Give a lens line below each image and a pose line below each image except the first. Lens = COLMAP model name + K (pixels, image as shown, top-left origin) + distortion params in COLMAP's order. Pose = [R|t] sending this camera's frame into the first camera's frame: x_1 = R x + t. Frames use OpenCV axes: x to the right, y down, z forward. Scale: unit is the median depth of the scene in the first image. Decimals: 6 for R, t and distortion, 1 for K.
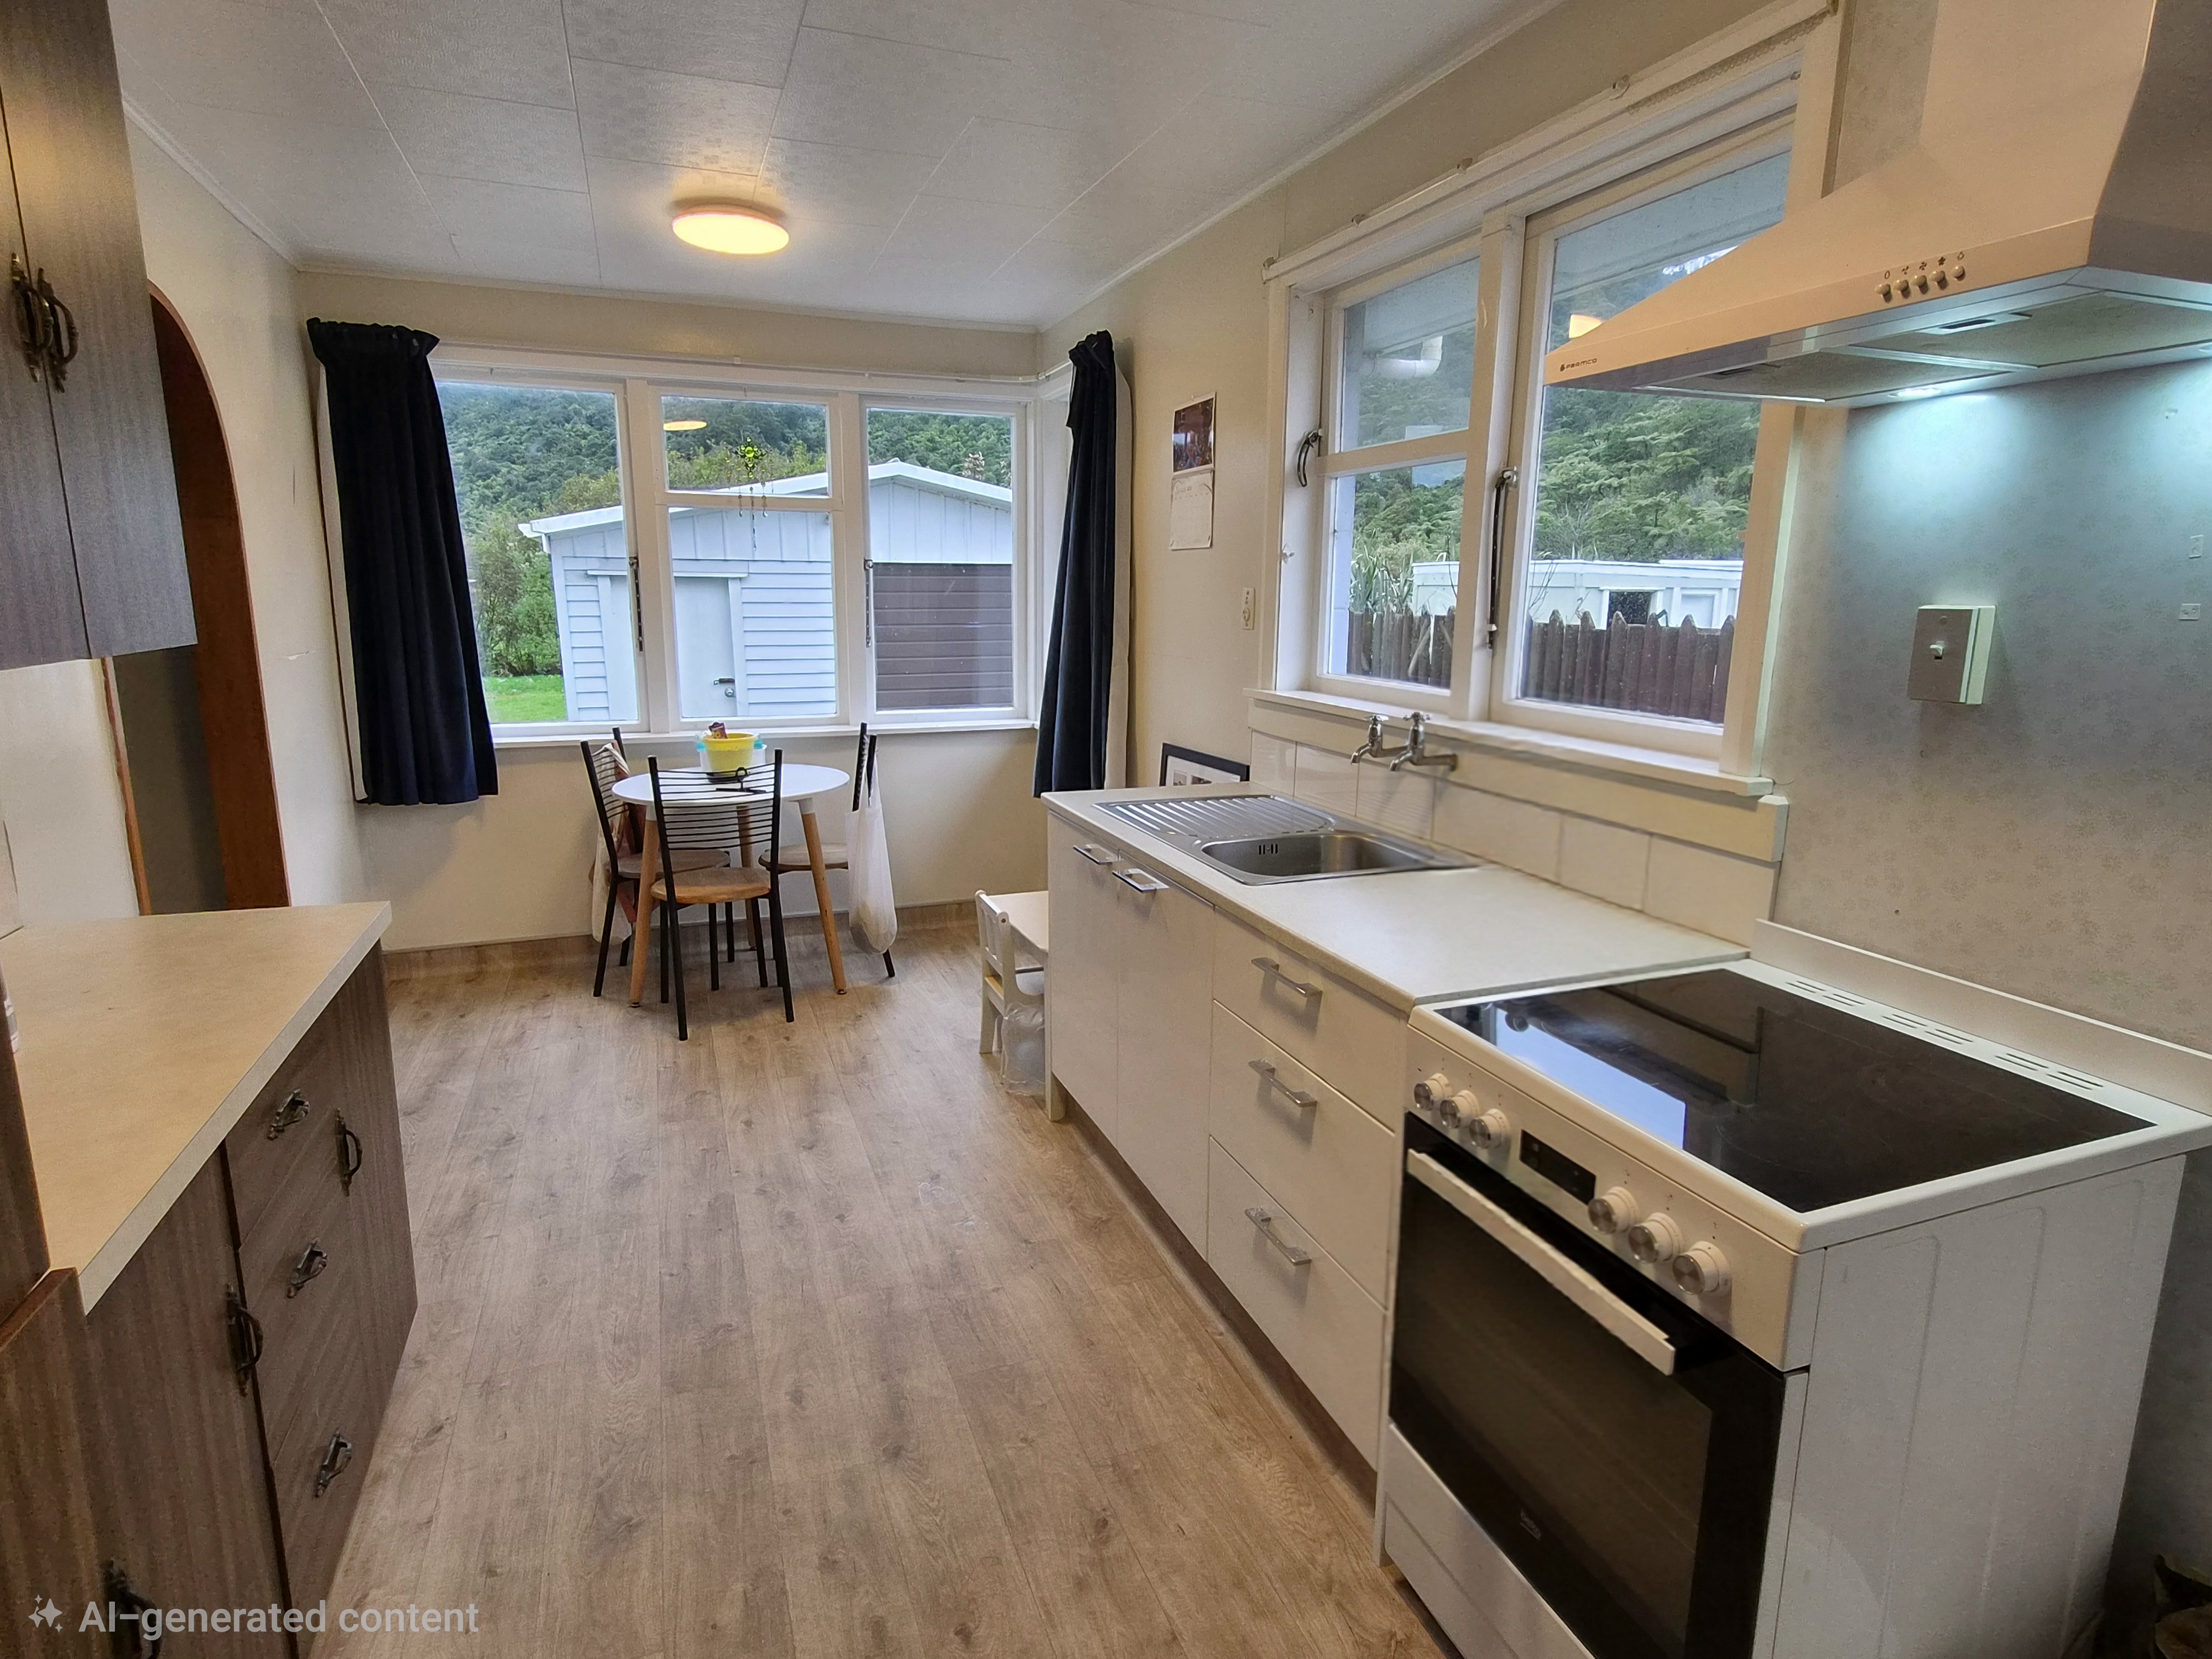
lens RADIAL K [[1182.8, 0, 1116.1], [0, 1182.8, 823.8], [0, 0, 1]] dist [0.002987, 0.000180]
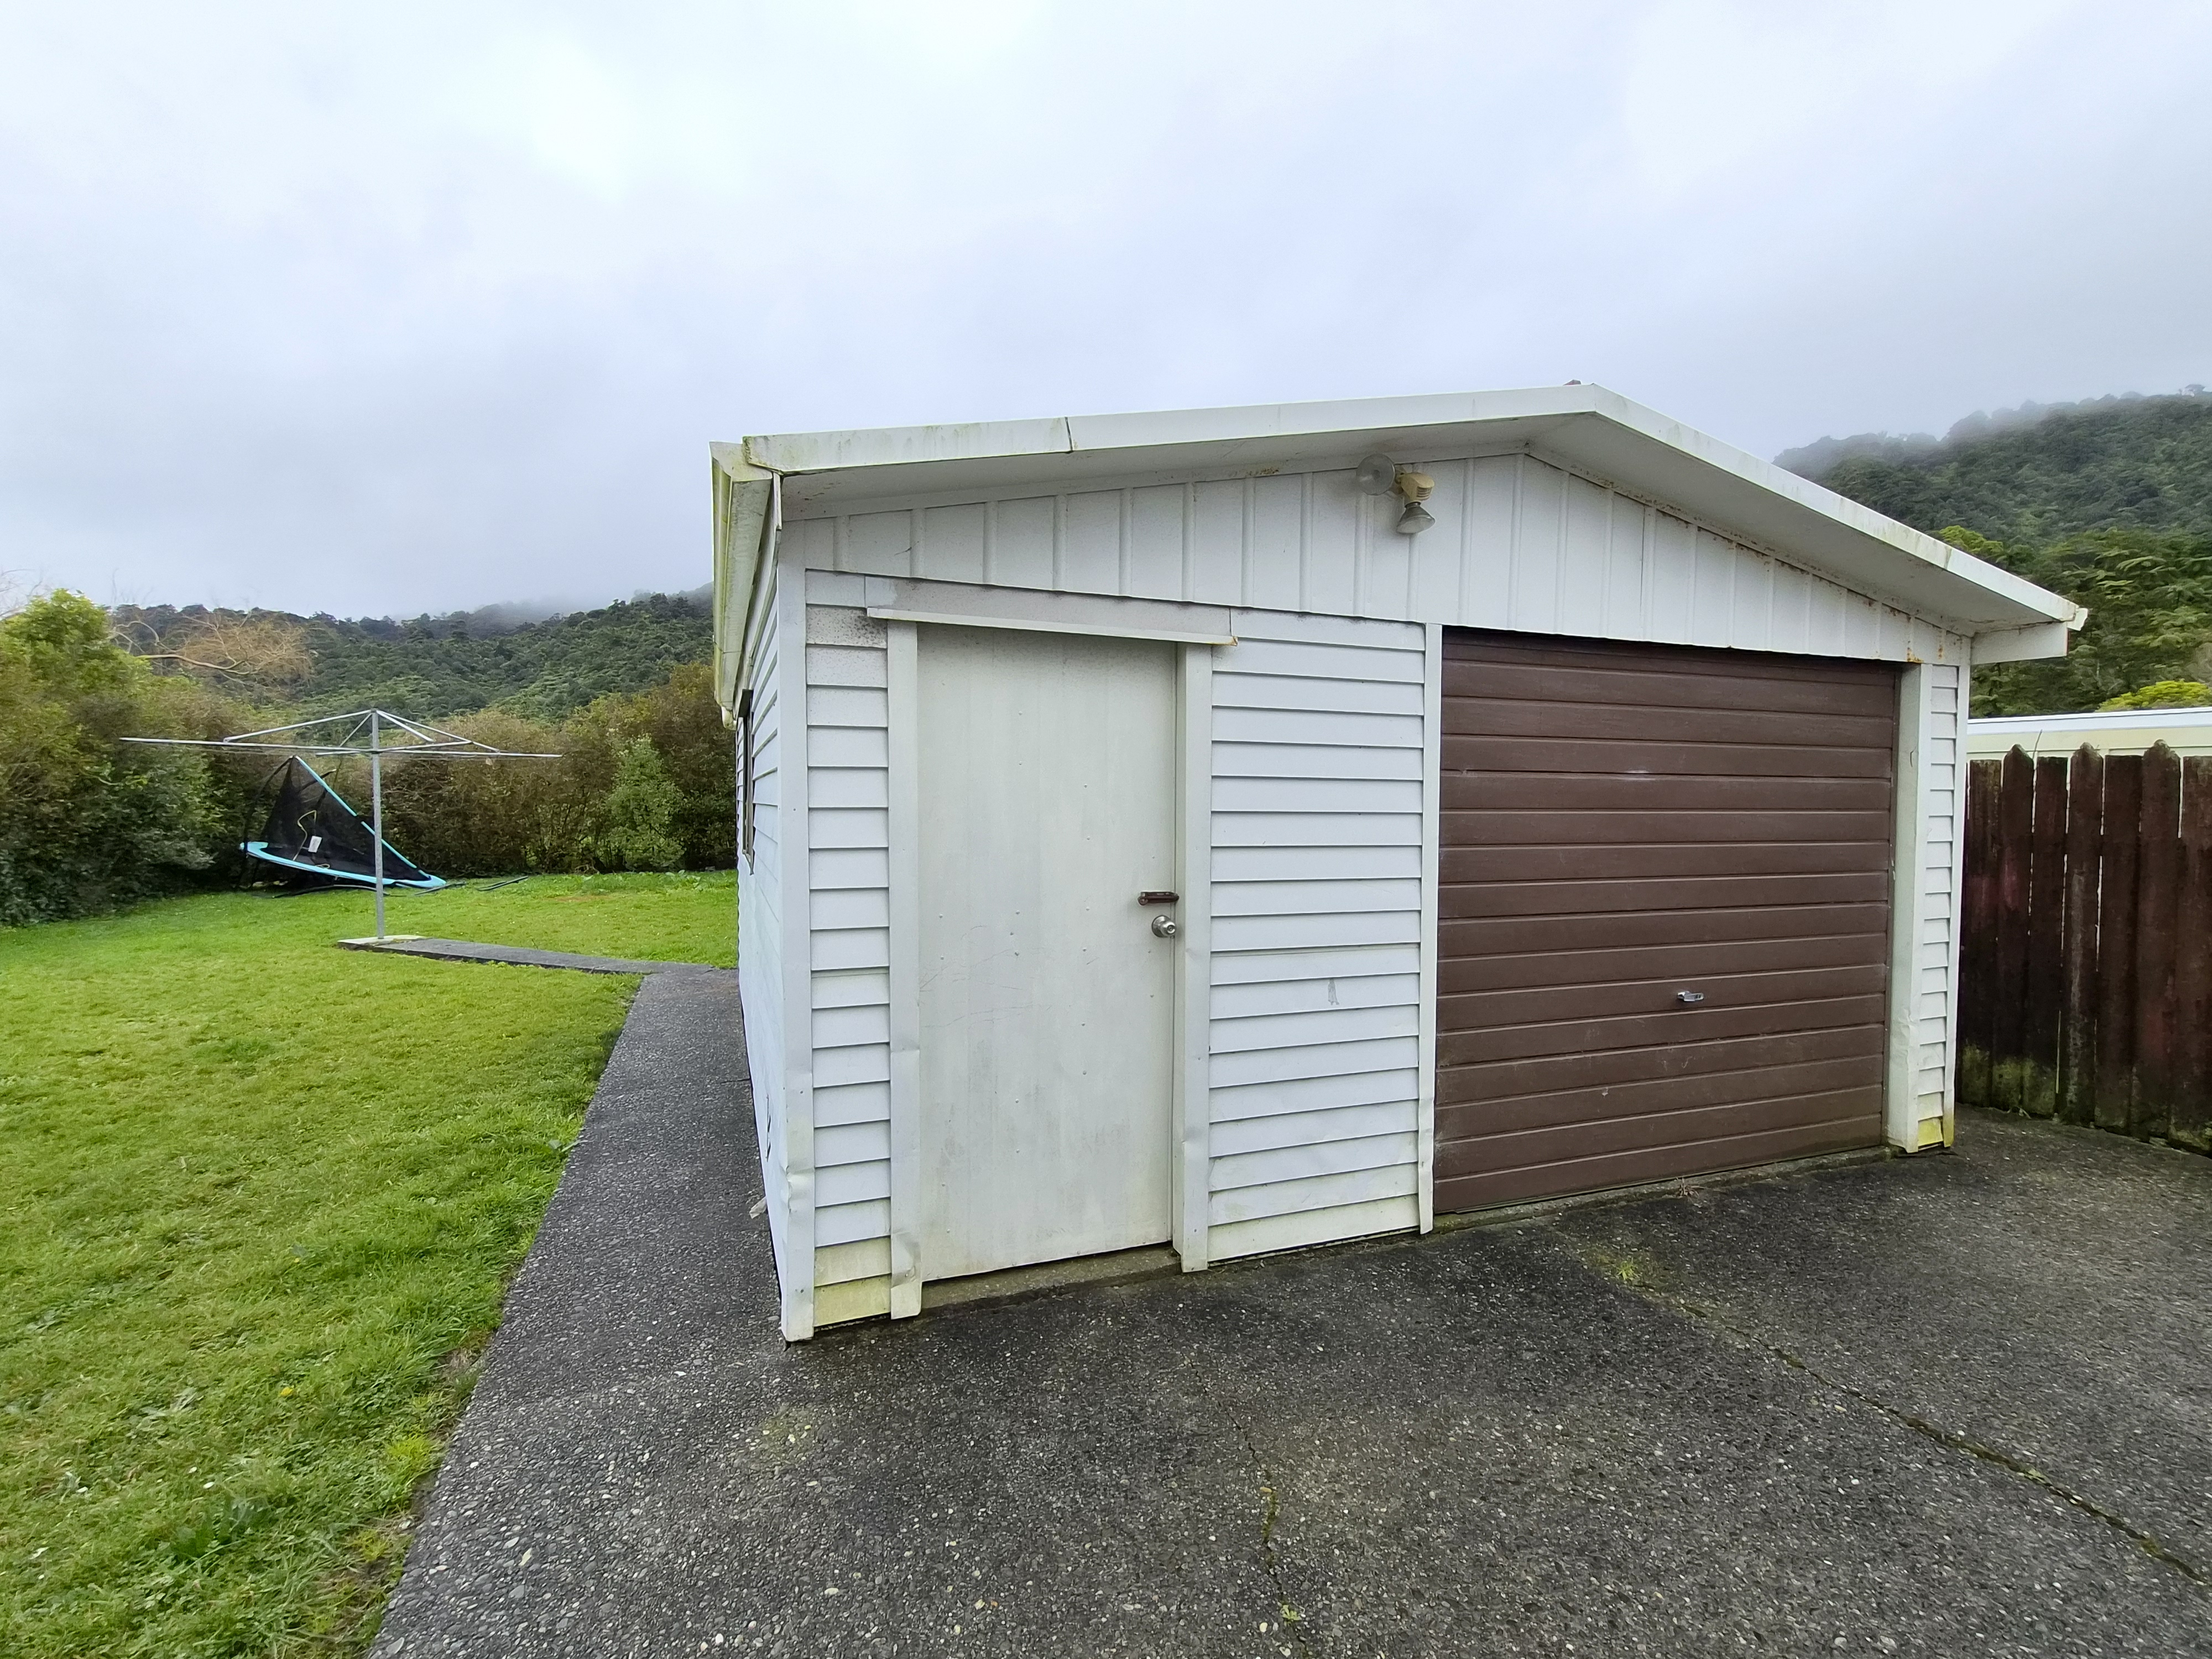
lens RADIAL K [[1034.4, 0, 1102.5], [0, 1034.4, 820.6], [0, 0, 1]] dist [-0.001081, -0.000023]
pose [[0.999925, 0.006386, -0.010412, -0.345021], [-0.008112, 0.984499, -0.175200, -0.084394], [0.009131, 0.175272, 0.984478, 0.644327]]
